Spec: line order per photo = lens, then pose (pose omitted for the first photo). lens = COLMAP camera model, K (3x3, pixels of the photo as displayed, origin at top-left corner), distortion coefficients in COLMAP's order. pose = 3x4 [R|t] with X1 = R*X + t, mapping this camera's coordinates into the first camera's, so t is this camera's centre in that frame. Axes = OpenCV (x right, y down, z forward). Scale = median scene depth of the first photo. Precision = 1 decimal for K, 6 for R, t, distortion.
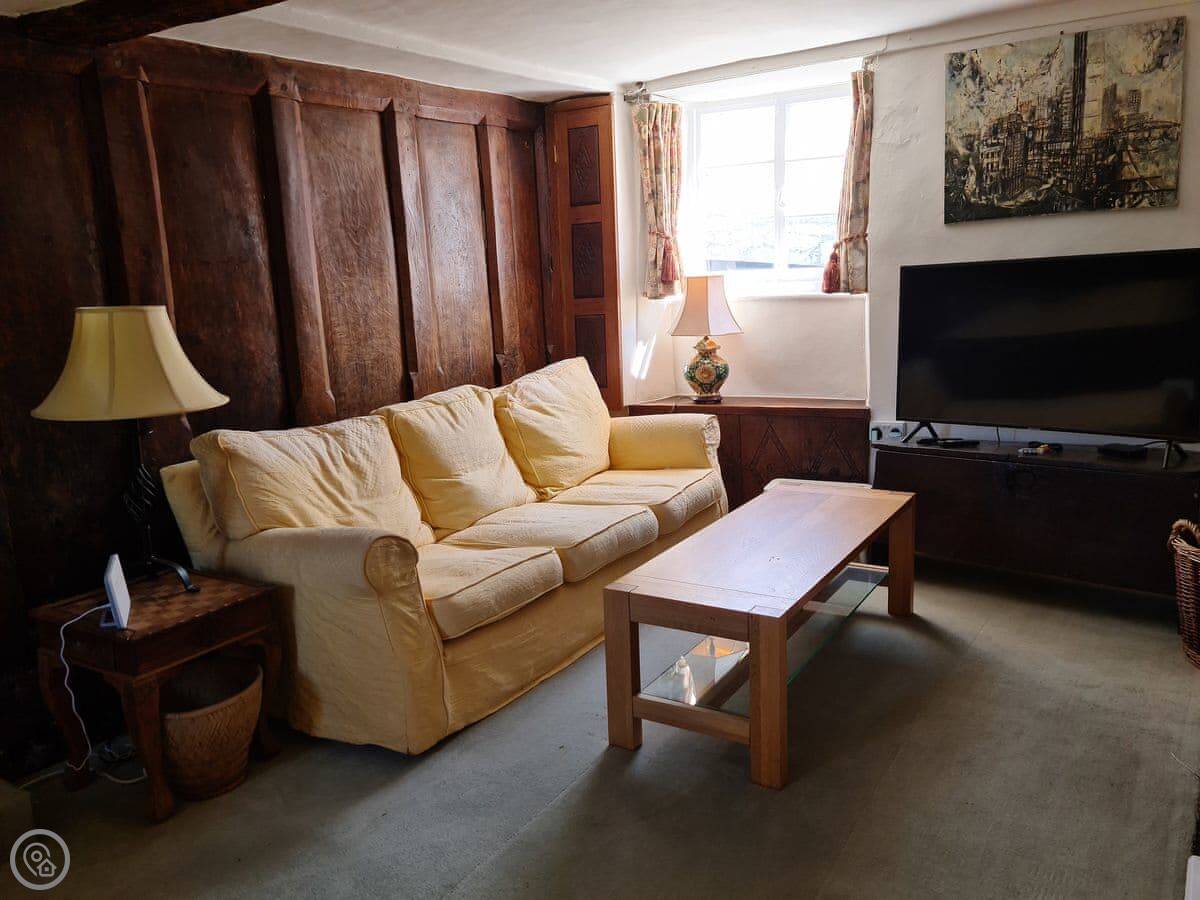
lens RADIAL K [[951.4, 0, 605.0], [0, 951.4, 451.0], [0, 0, 1]] dist [0.080339, -0.066361]
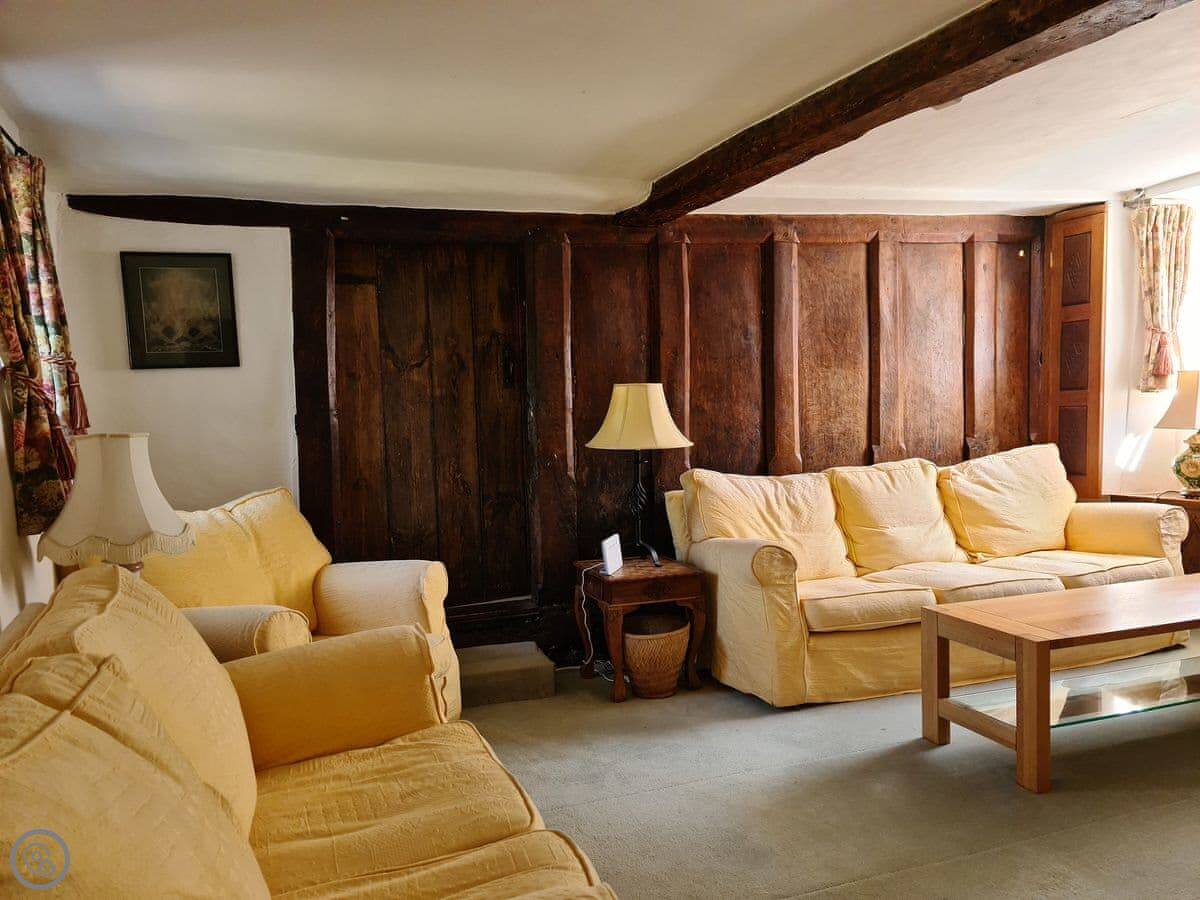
lens RADIAL K [[951.4, 0, 599.9], [0, 951.4, 462.5], [0, 0, 1]] dist [0.080339, -0.066361]
pose [[0.787877, 0.064617, -0.612433, 0.328033], [-0.122129, 0.991122, -0.052544, 0.055899], [0.603601, 0.116194, 0.788774, -0.216872]]
